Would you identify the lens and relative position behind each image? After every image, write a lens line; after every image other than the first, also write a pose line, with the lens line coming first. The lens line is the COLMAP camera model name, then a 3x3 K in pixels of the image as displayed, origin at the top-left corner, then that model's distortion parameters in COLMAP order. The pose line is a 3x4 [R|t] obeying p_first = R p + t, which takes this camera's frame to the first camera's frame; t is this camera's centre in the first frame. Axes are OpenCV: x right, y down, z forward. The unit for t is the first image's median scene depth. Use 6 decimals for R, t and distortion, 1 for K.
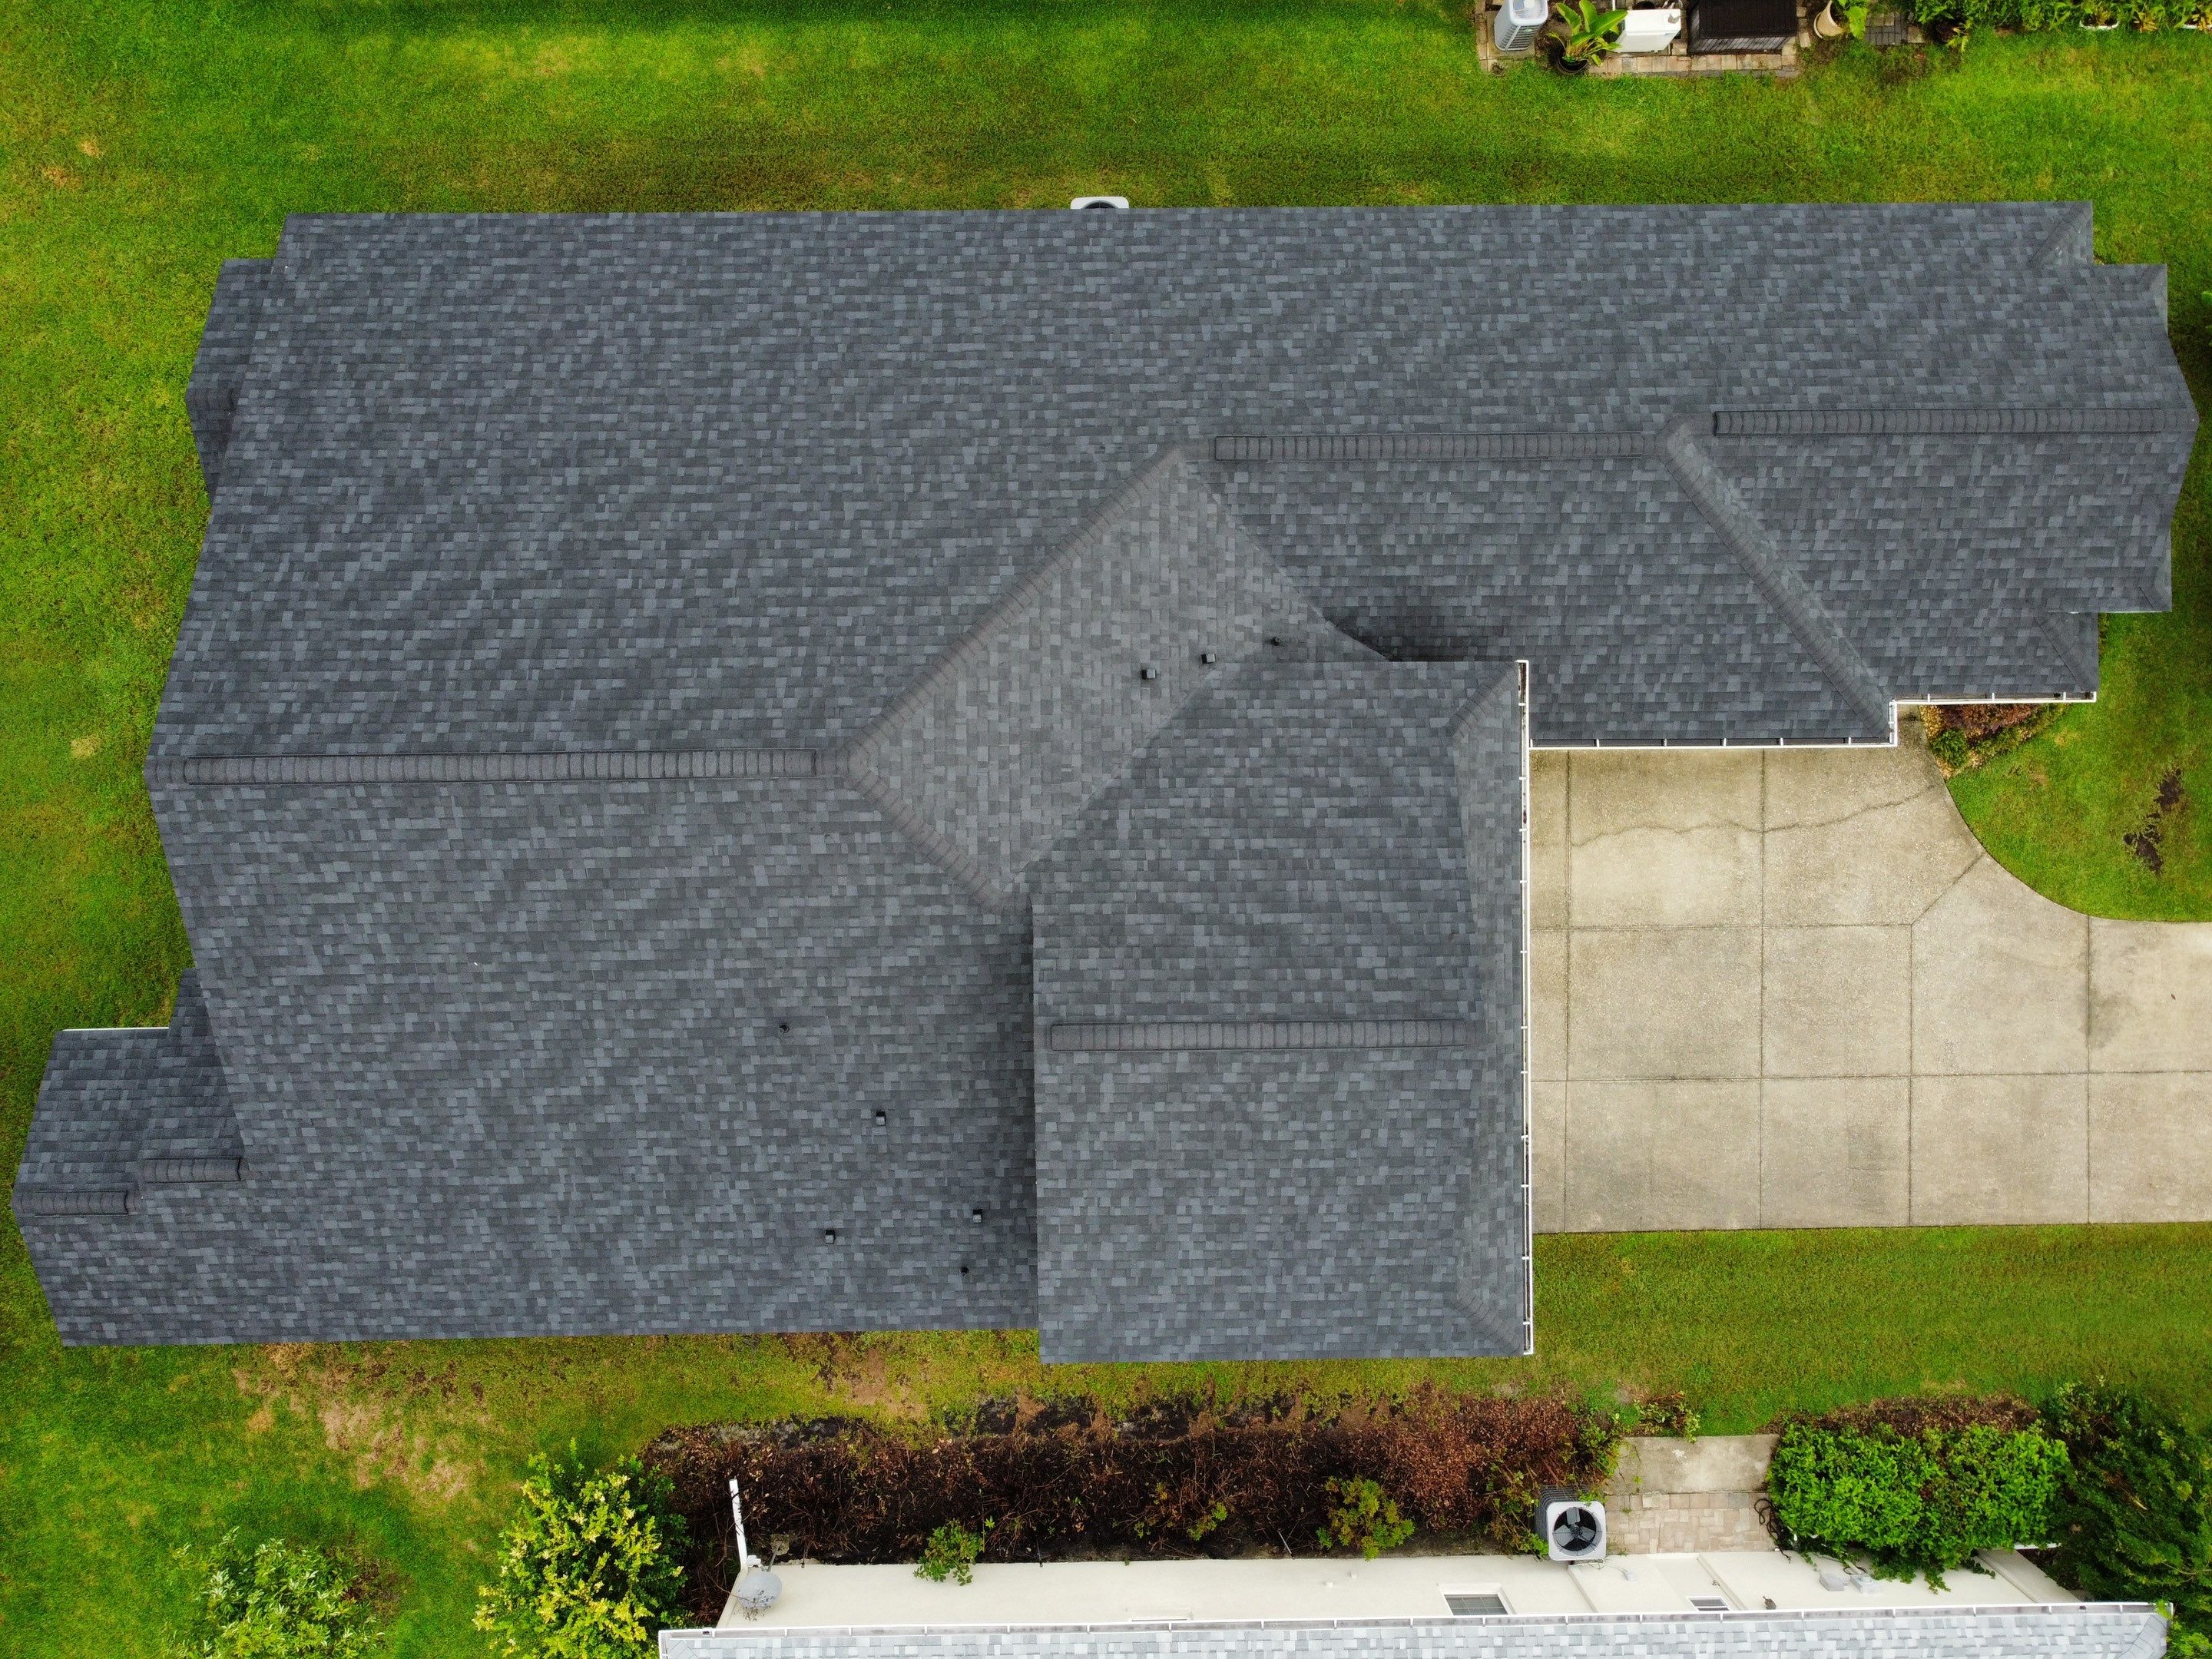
lens RADIAL K [[1668.0, 0, 1077.5], [0, 1668.0, 811.9], [0, 0, 1]] dist [0.006772, -0.006936]
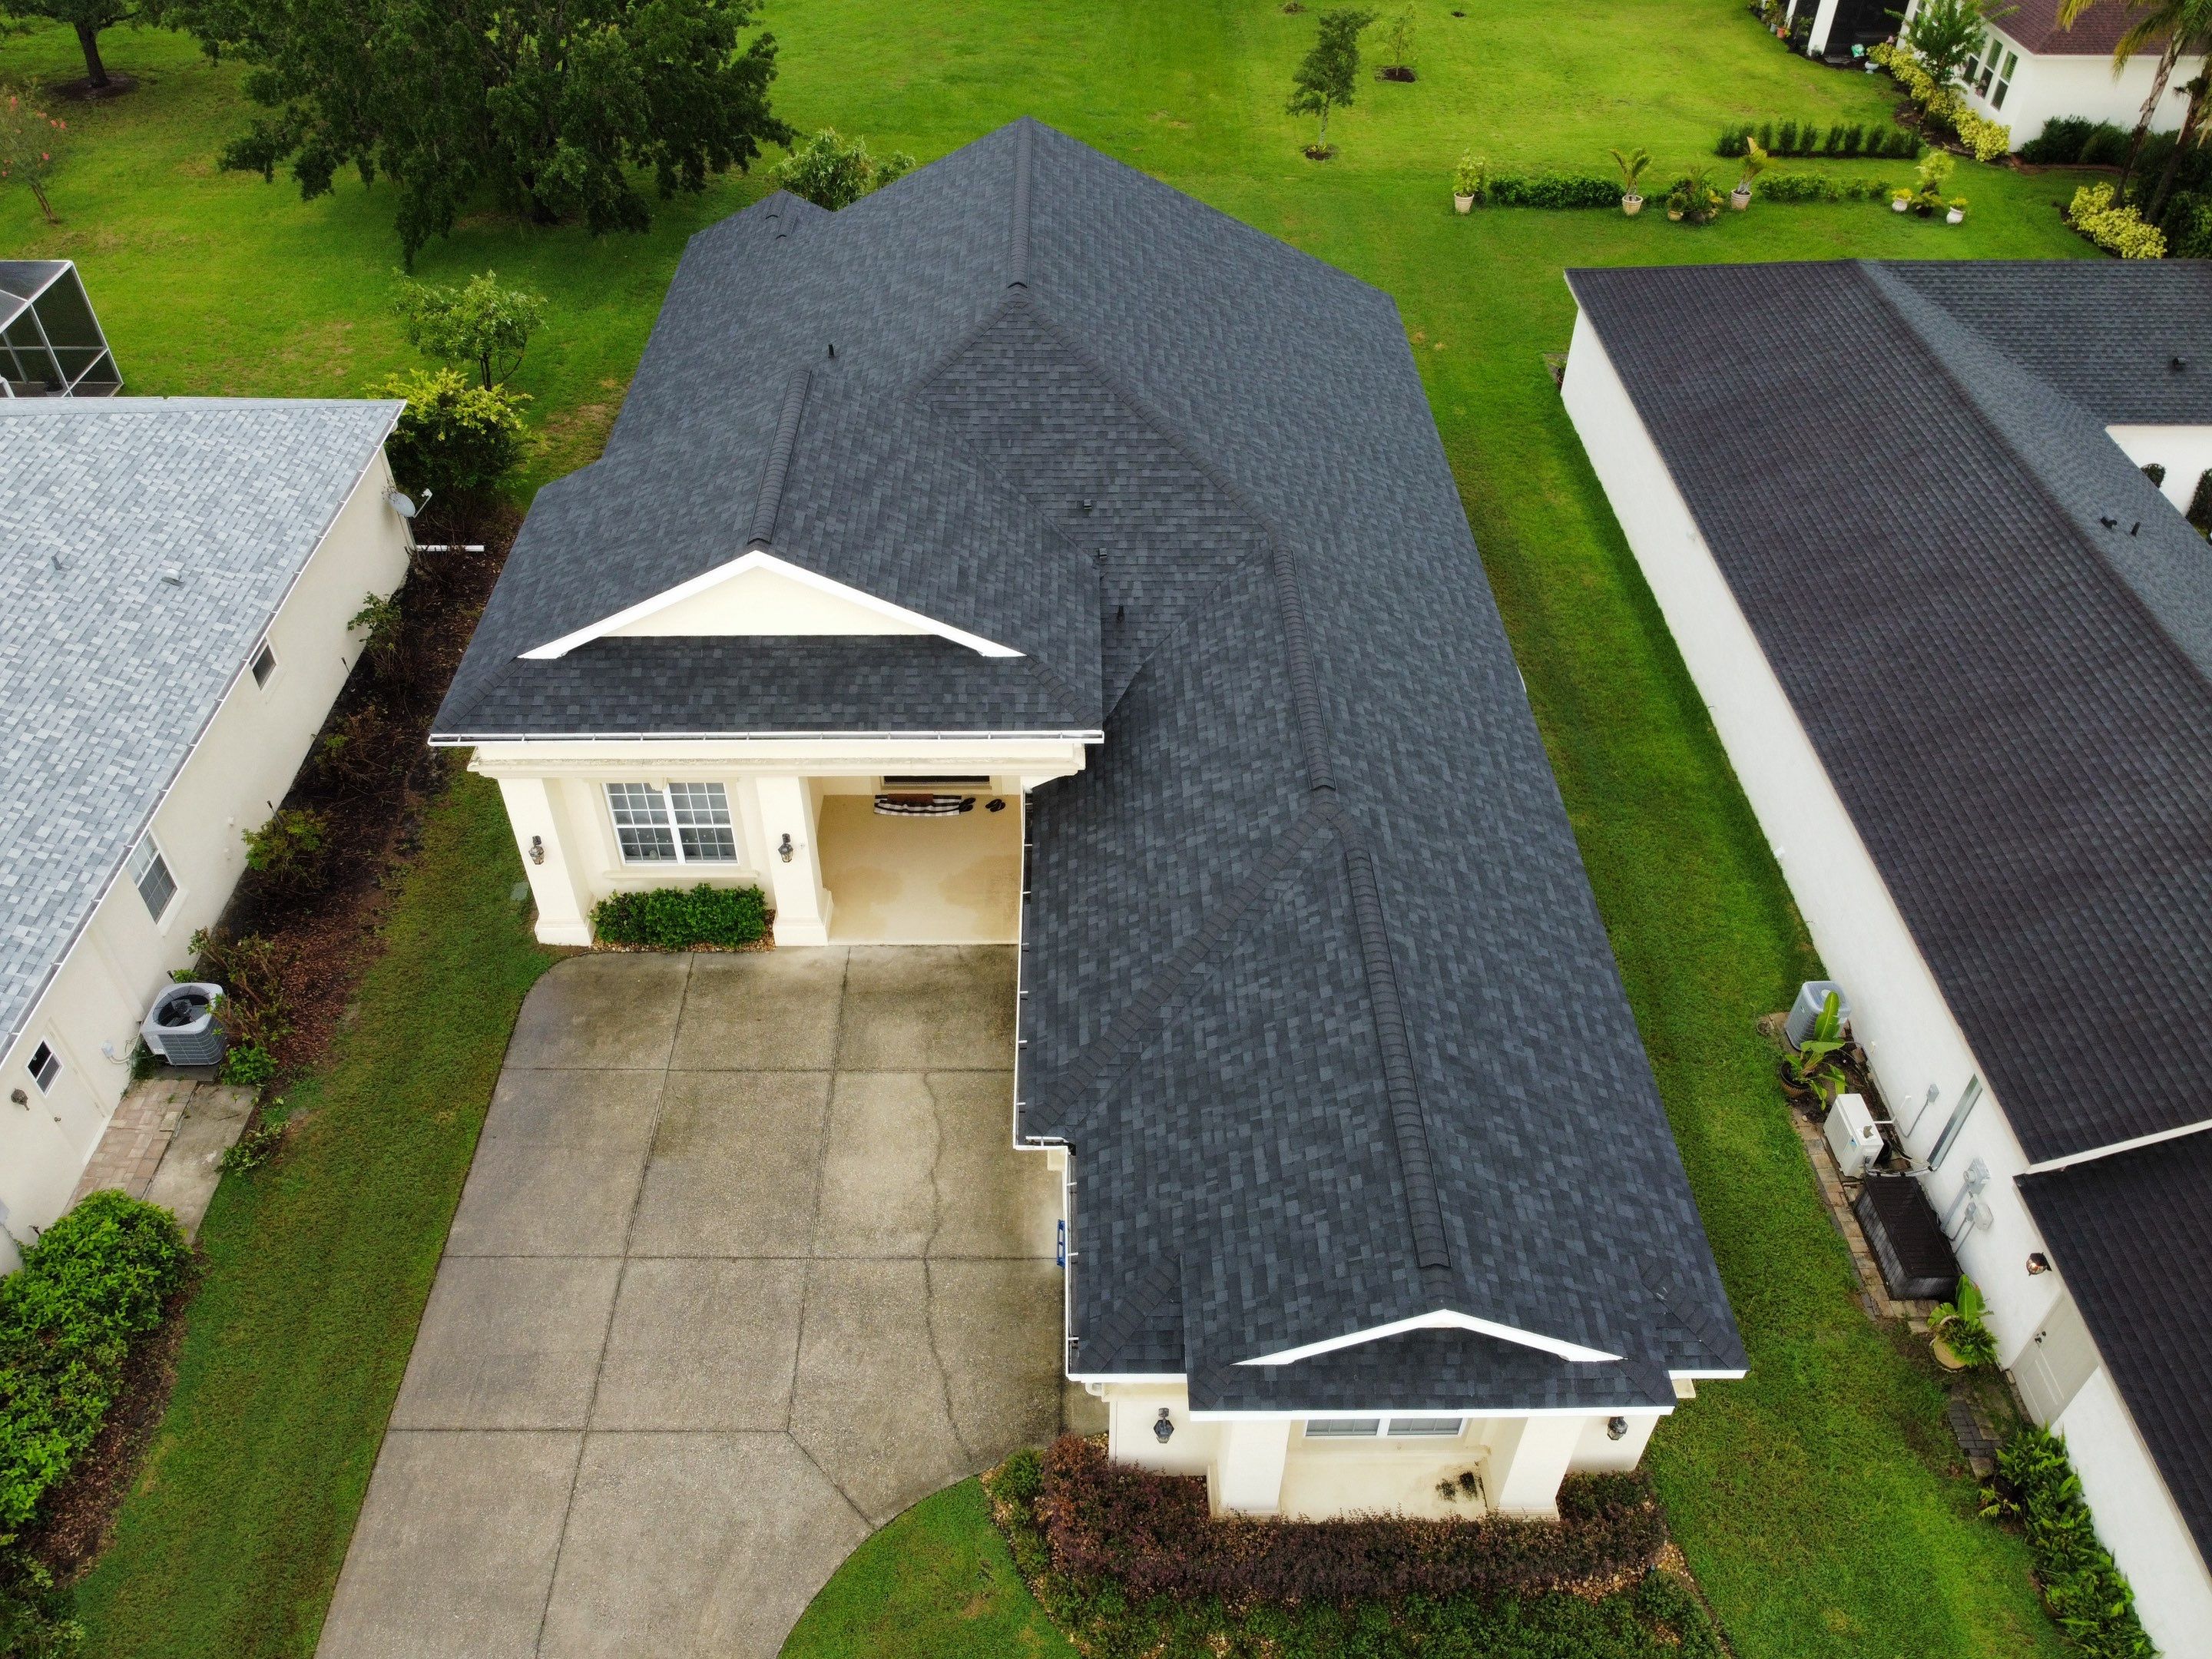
lens RADIAL K [[1668.0, 0, 1077.5], [0, 1668.0, 811.9], [0, 0, 1]] dist [0.006772, -0.006936]
pose [[-0.006259, 0.658747, -0.752338, 1.018741], [-0.999976, -0.006346, 0.002762, -0.073075], [-0.002955, 0.752338, 0.658771, 0.342843]]
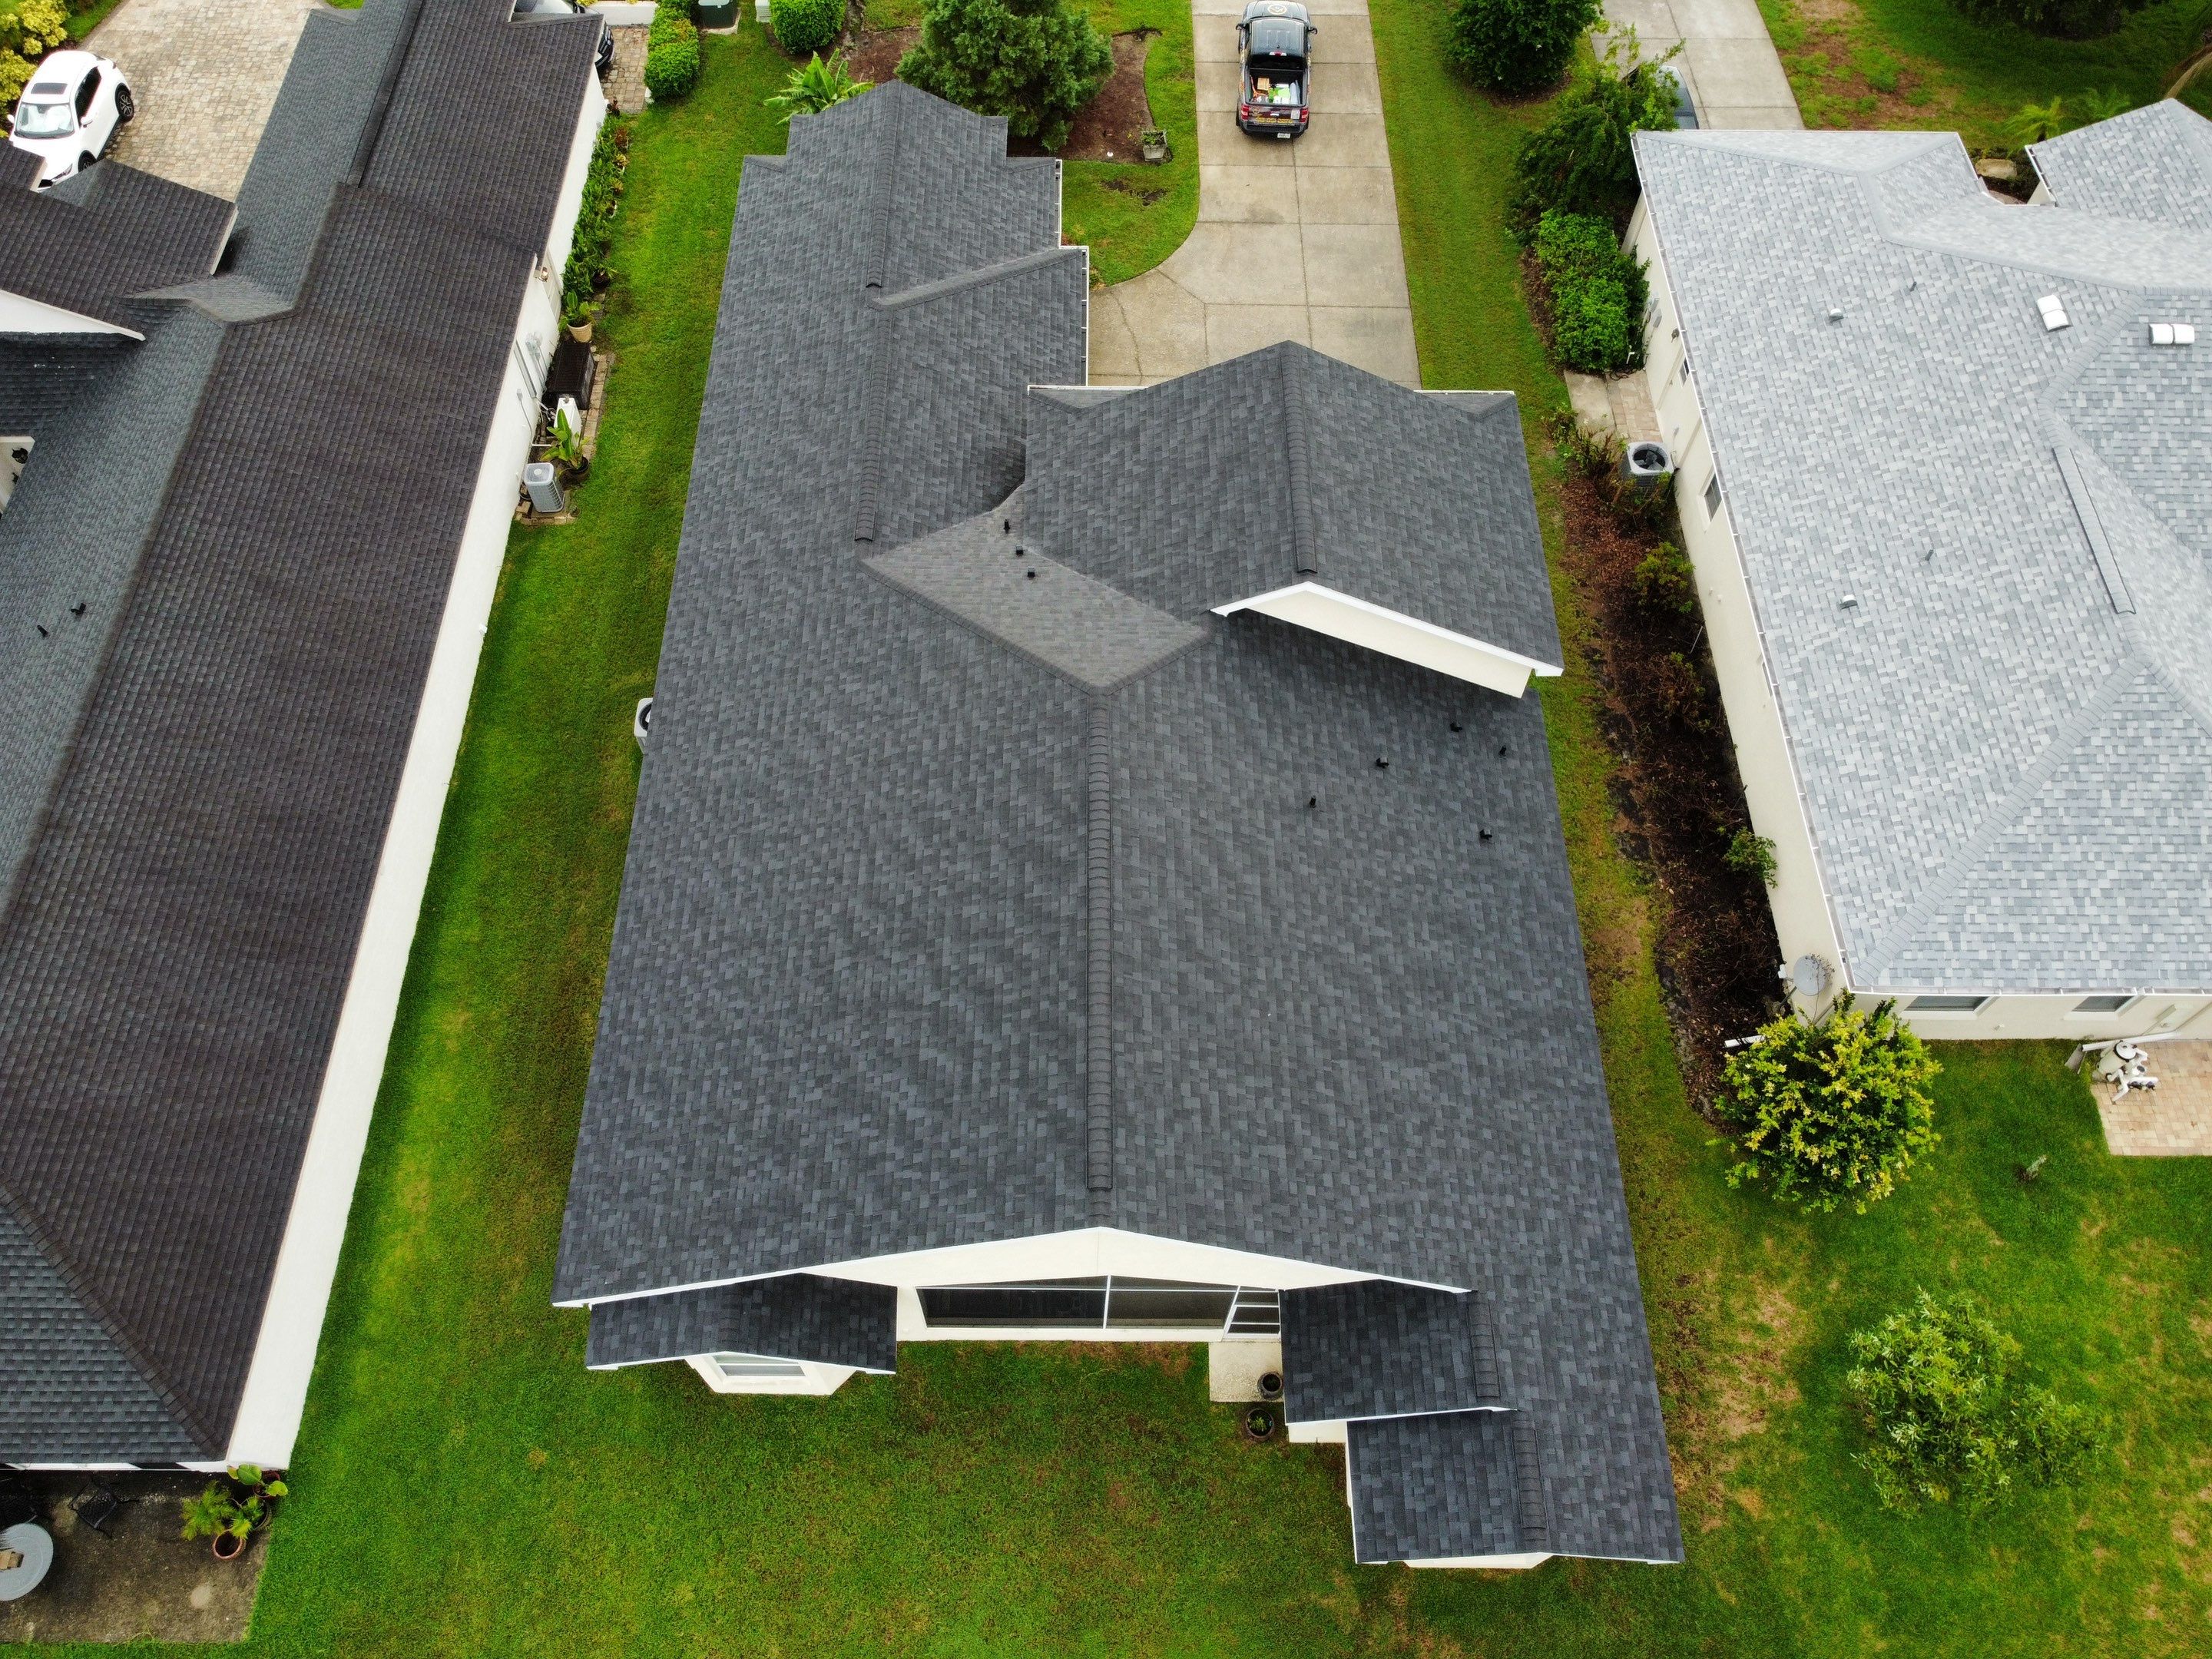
lens RADIAL K [[1676.9, 0, 1077.0], [0, 1676.9, 810.6], [0, 0, 1]] dist [-0.004762, -0.006585]
pose [[0.018876, -0.859912, 0.510094, -0.738767], [0.999821, 0.016989, -0.008357, -0.028950], [-0.001480, 0.510160, 0.860078, -0.045388]]
